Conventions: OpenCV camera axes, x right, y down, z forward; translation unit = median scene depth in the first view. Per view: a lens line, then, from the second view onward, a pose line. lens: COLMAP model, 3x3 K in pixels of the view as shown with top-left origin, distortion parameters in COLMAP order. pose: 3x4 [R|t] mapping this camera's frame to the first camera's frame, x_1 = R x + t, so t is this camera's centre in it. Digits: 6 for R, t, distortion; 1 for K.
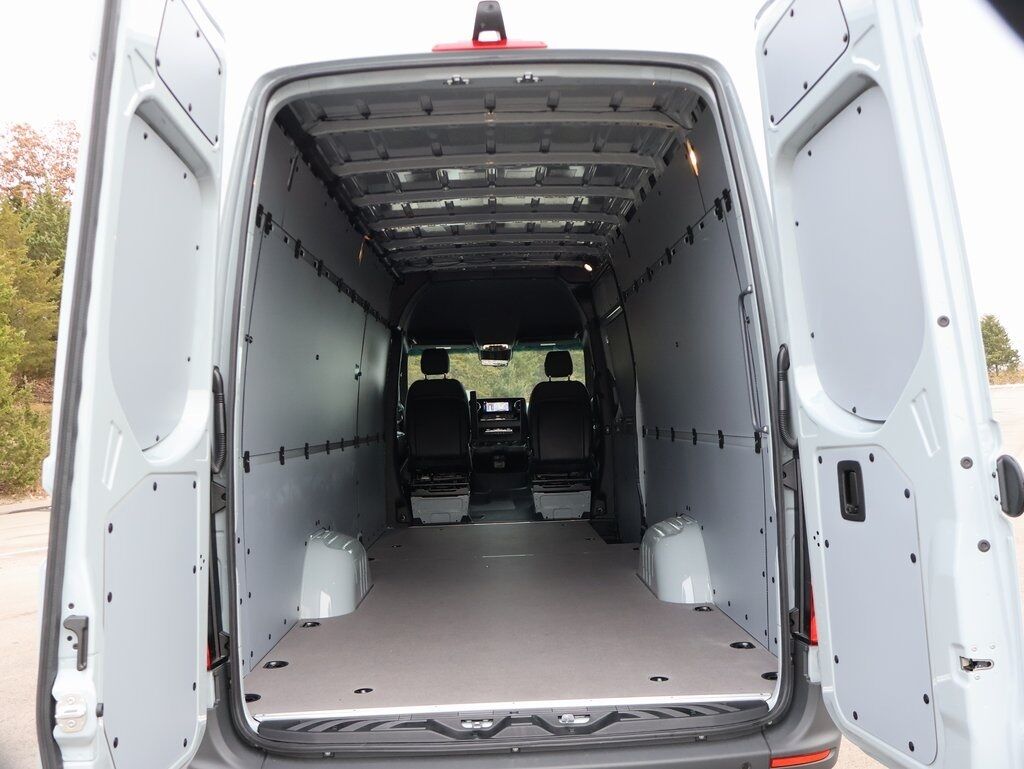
lens RADIAL K [[946.2, 0, 512.0], [0, 946.2, 383.1], [0, 0, 1]] dist [-0.014676, -0.006526]
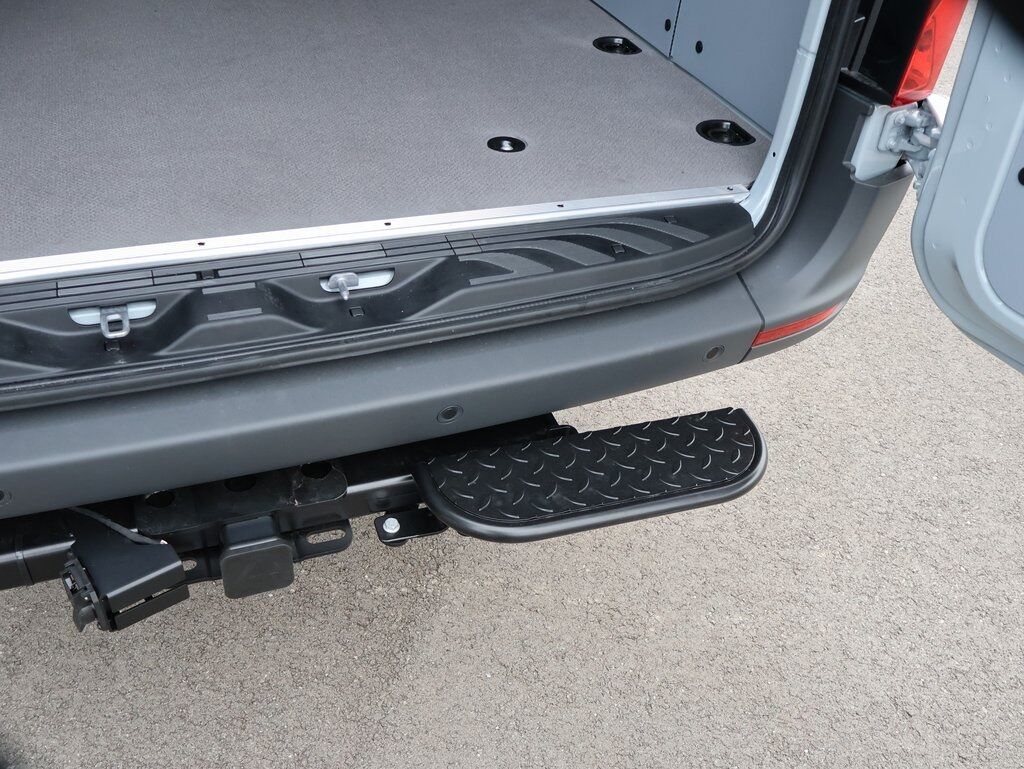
lens RADIAL K [[946.2, 0, 513.9], [0, 946.2, 382.1], [0, 0, 1]] dist [-0.014676, -0.006526]
pose [[0.934784, -0.127465, 0.331560, -0.015283], [-0.120362, 0.764524, 0.633258, 0.113328], [-0.334204, -0.631866, 0.699323, 0.649224]]
